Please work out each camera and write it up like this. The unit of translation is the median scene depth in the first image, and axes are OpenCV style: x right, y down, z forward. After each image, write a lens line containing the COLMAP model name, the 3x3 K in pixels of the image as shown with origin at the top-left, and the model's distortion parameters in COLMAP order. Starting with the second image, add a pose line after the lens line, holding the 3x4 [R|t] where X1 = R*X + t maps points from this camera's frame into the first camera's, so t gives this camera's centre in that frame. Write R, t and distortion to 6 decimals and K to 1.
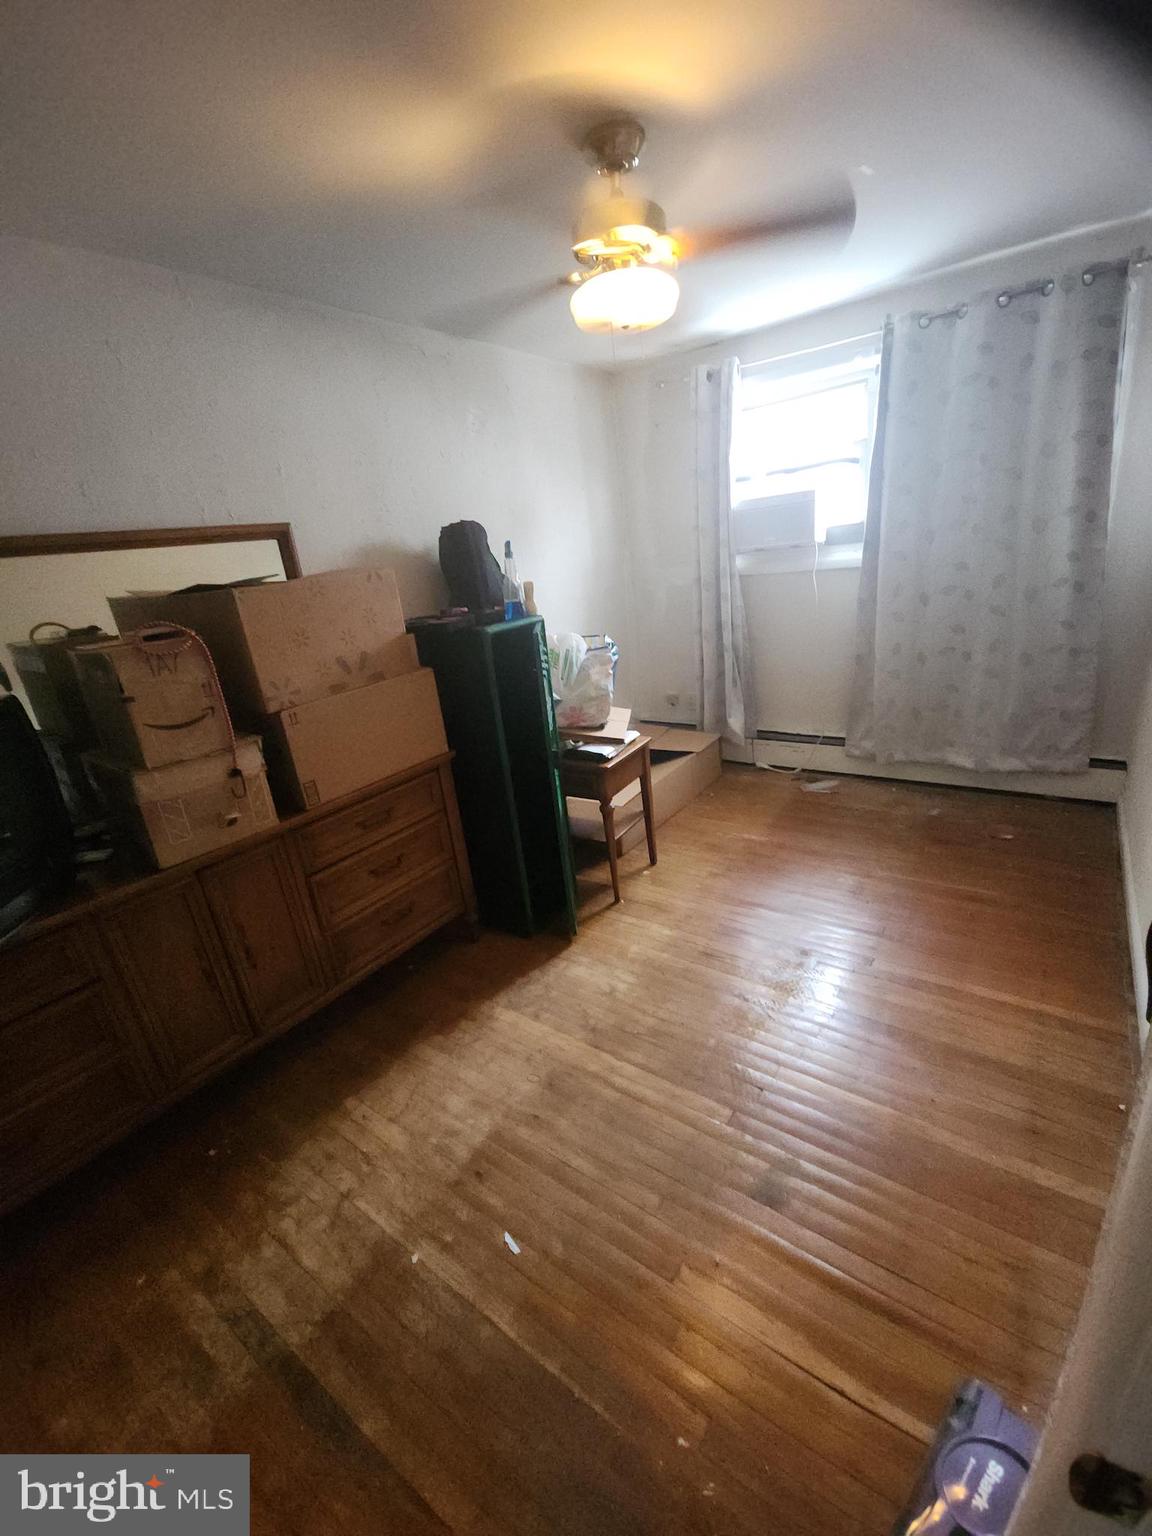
lens RADIAL K [[662.5, 0, 576.0], [0, 662.5, 768.0], [0, 0, 1]] dist [0.014242, -0.017504]
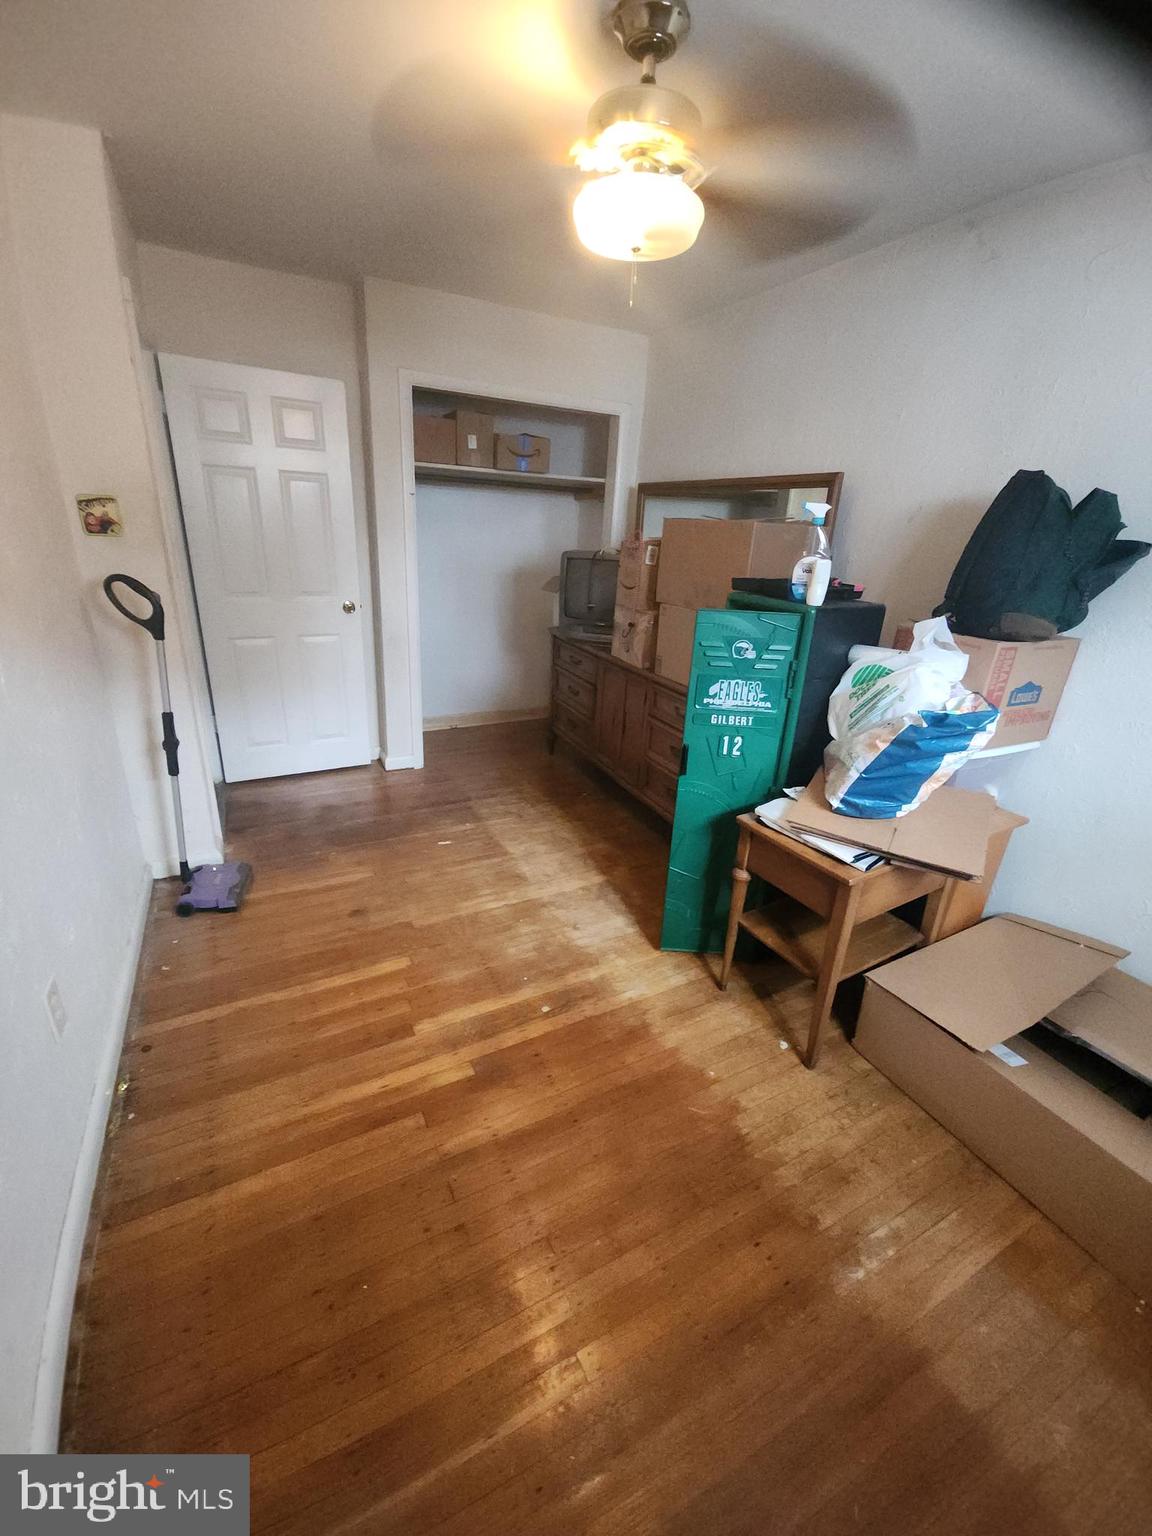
lens RADIAL K [[662.5, 0, 576.0], [0, 662.5, 768.0], [0, 0, 1]] dist [0.014242, -0.017504]
pose [[-0.480471, 0.386333, -0.787334, 0.922850], [-0.278599, 0.784010, 0.554717, -0.537246], [0.831583, 0.485875, -0.269062, 1.336066]]
